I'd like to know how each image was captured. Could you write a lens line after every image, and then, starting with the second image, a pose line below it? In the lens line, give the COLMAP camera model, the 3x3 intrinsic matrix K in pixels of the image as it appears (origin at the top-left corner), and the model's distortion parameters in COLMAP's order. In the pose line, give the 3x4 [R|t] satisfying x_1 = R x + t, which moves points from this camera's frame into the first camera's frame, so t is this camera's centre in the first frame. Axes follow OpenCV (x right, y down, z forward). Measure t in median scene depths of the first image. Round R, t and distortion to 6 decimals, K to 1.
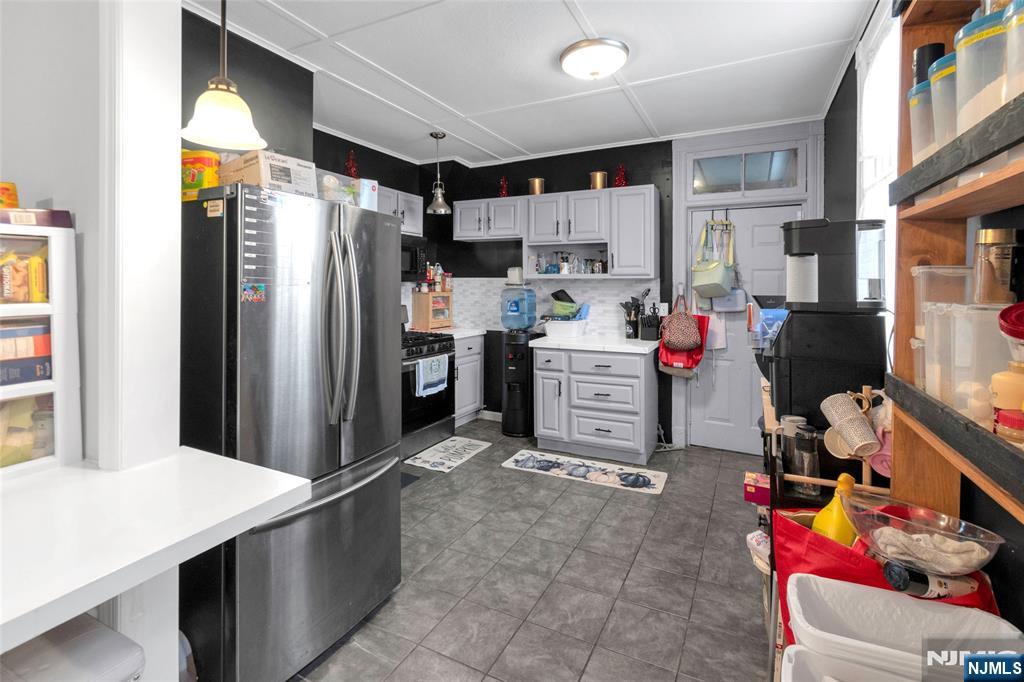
lens RADIAL K [[478.1, 0, 515.0], [0, 478.1, 288.1], [0, 0, 1]] dist [-0.001984, -0.001041]
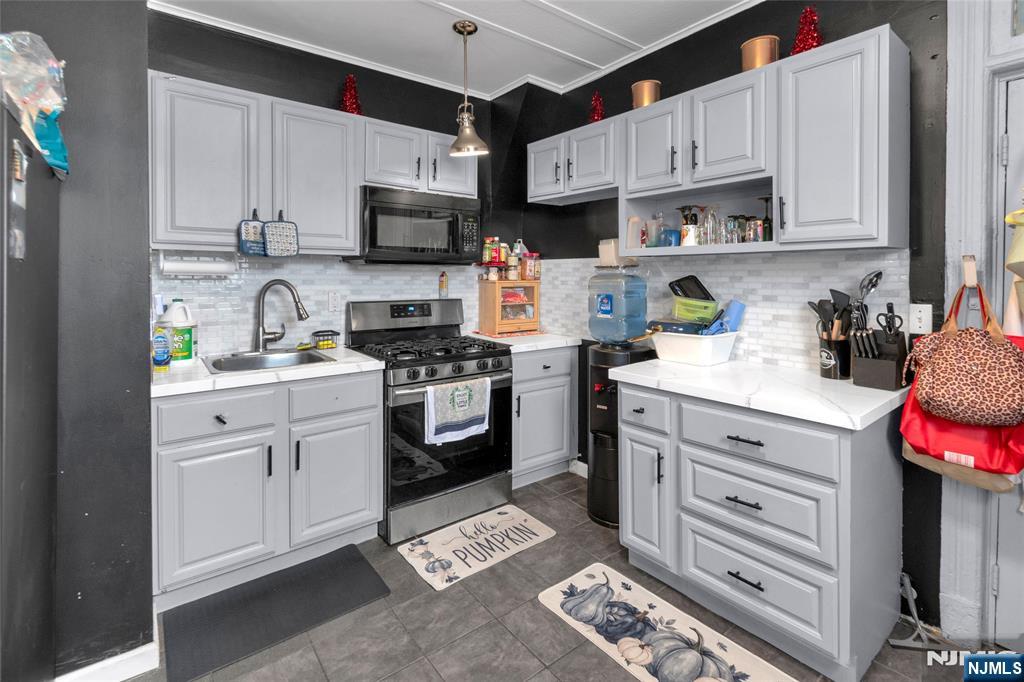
lens RADIAL K [[478.1, 0, 516.8], [0, 478.1, 284.2], [0, 0, 1]] dist [-0.001984, -0.001041]
pose [[0.907496, 0.002919, -0.420051, 0.158407], [0.001476, 0.999948, 0.010139, 0.007890], [0.420058, -0.009821, 0.907444, 0.444095]]
